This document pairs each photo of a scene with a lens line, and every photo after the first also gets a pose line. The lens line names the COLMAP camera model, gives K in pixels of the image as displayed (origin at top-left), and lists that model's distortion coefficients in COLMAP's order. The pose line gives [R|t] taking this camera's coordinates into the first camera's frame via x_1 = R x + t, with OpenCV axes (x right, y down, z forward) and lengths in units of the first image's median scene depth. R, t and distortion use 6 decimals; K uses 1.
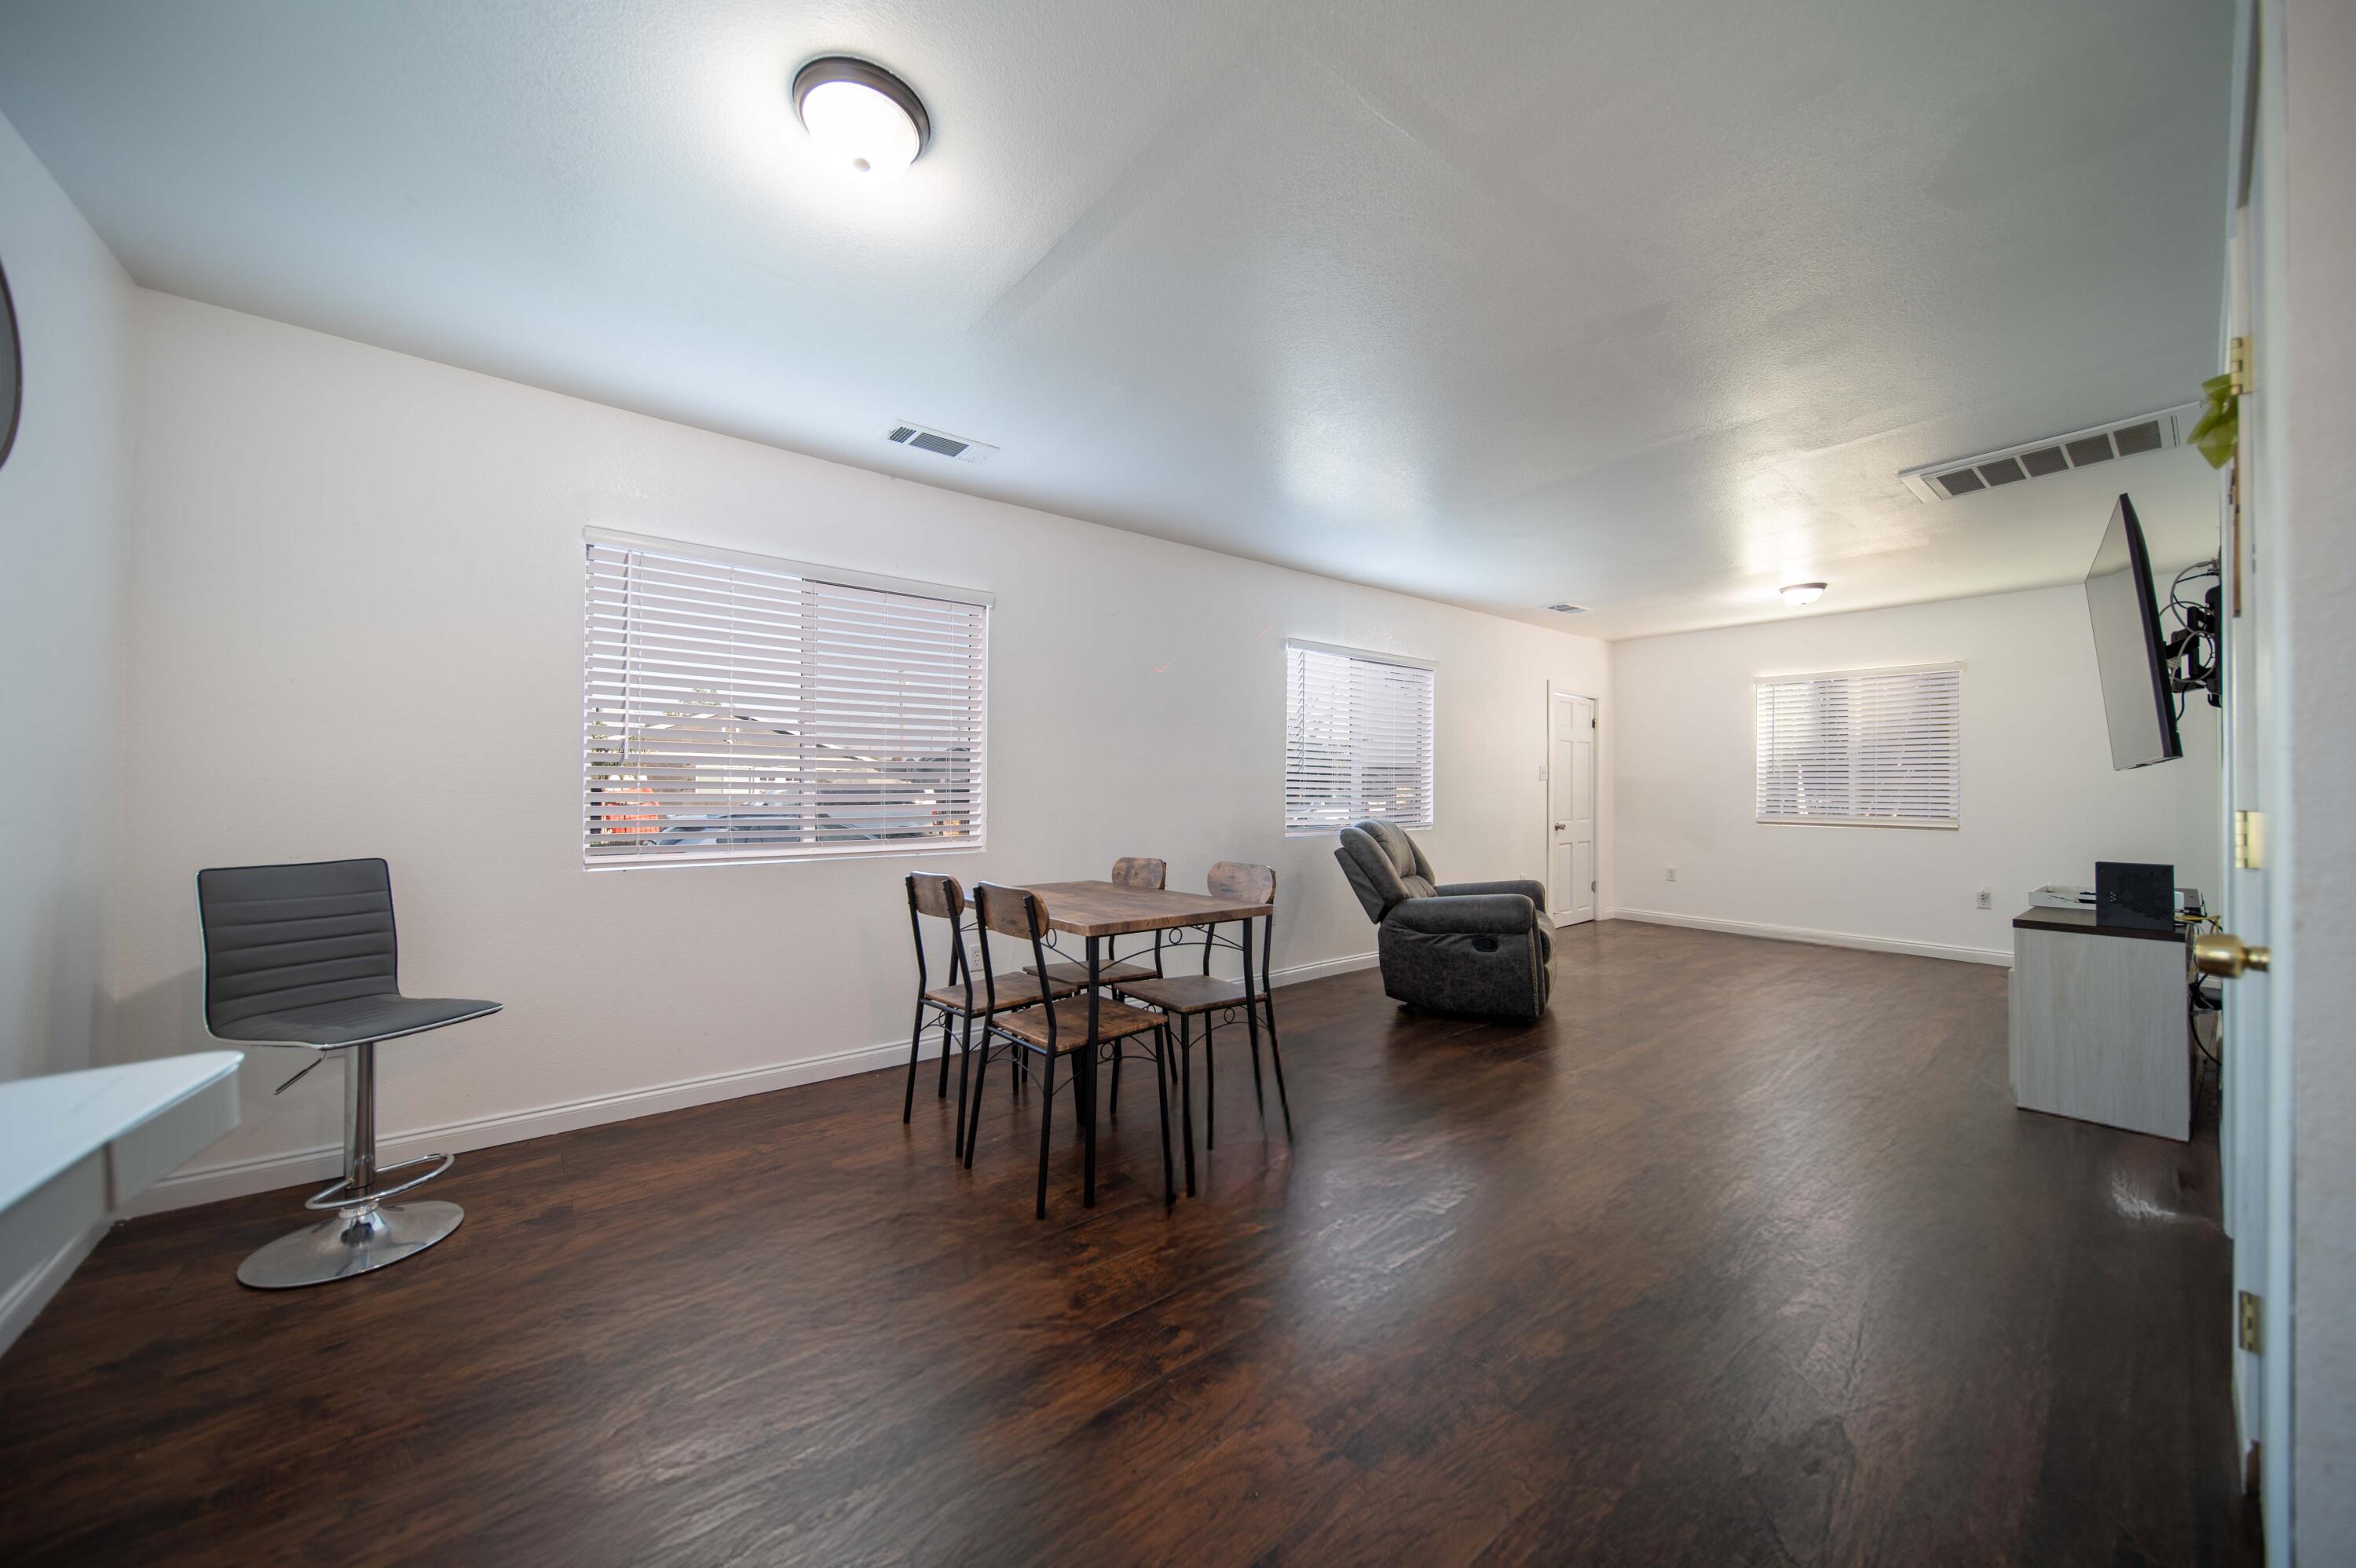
lens RADIAL K [[836.1, 0, 1162.5], [0, 836.1, 768.5], [0, 0, 1]] dist [-0.002262, -0.000091]
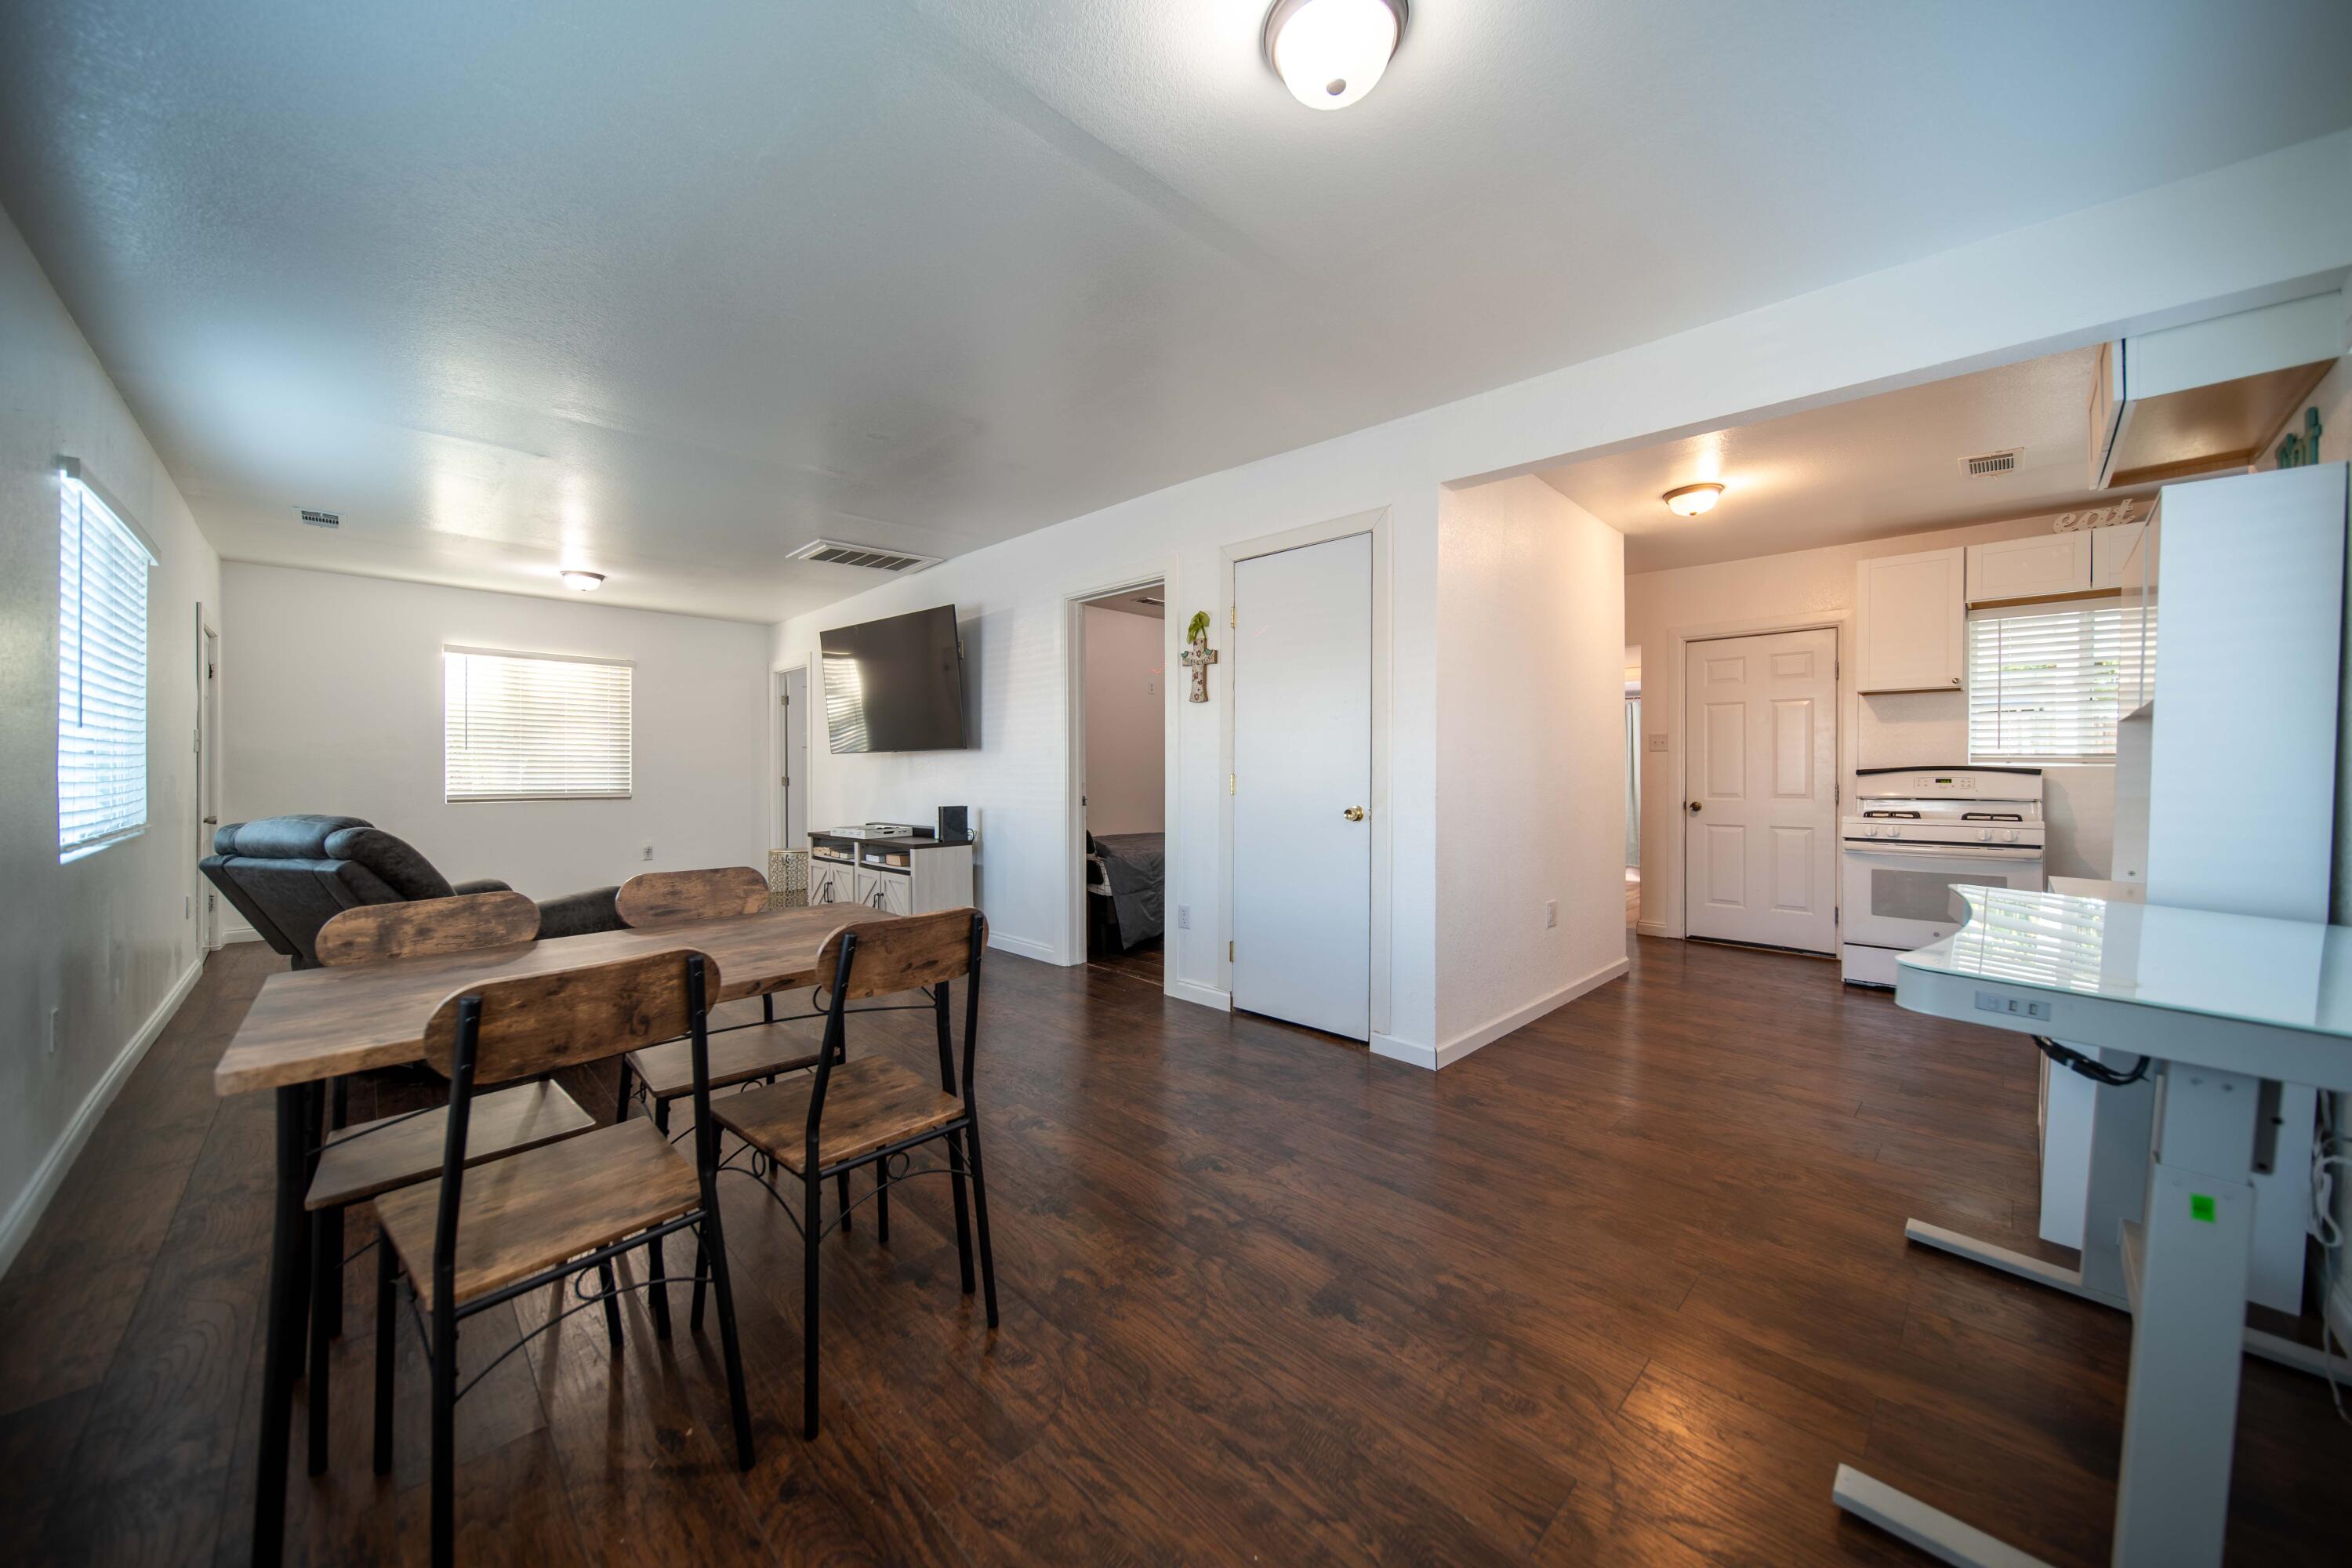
lens RADIAL K [[834.7, 0, 1160.6], [0, 834.7, 768.5], [0, 0, 1]] dist [-0.002262, -0.000091]
pose [[-0.099202, -0.005690, 0.995051, -0.634127], [-0.030325, 0.999536, 0.002692, 0.009839], [-0.994605, -0.029908, -0.099329, 0.636205]]
